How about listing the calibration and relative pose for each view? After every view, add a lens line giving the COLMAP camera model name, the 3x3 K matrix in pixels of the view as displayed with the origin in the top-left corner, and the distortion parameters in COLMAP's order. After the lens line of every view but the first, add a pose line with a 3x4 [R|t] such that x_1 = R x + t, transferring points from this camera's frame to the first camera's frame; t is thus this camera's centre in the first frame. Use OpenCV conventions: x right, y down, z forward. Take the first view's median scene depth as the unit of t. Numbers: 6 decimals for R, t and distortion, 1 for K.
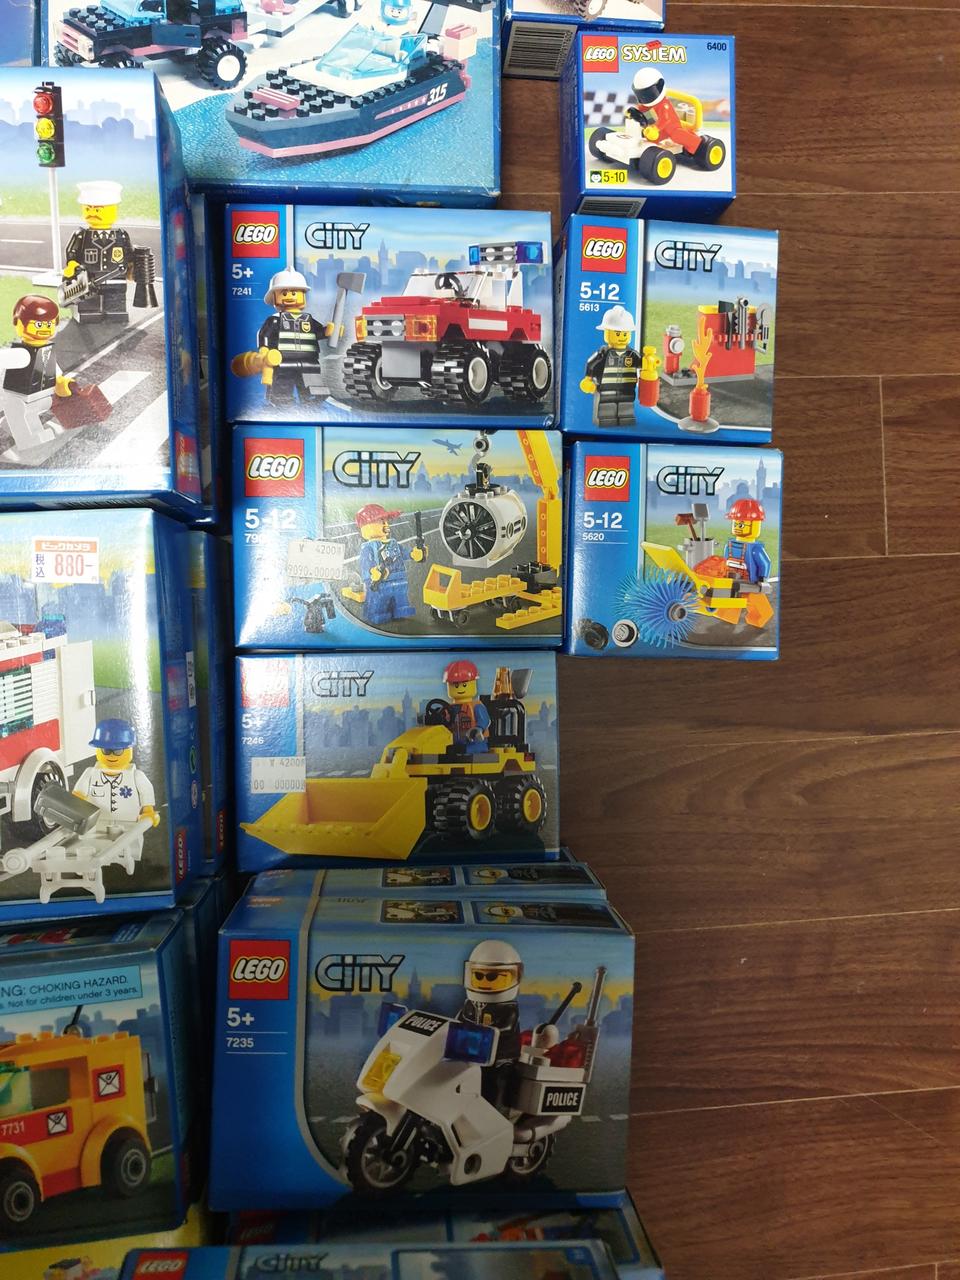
lens RADIAL K [[1012.9, 0, 480.0], [0, 1012.9, 640.0], [0, 0, 1]] dist [-0.008800, 0.019243]
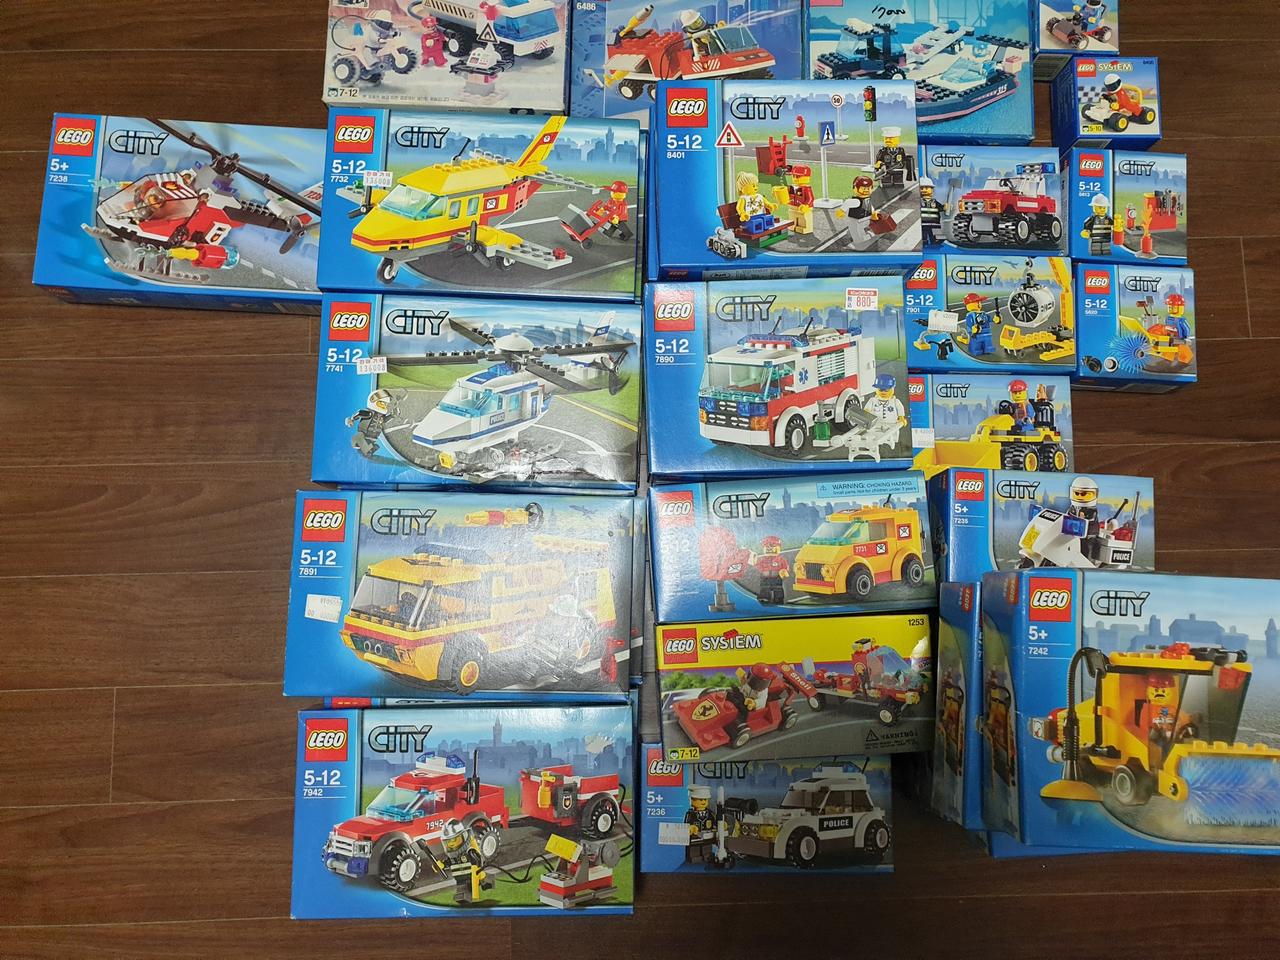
lens RADIAL K [[1012.9, 0, 640.0], [0, 1012.9, 480.0], [0, 0, 1]] dist [-0.008800, 0.019243]
pose [[0.996533, 0.008782, -0.082729, -0.555561], [-0.020635, 0.989431, -0.143530, 0.484252], [0.080594, 0.144739, 0.986182, -0.843760]]
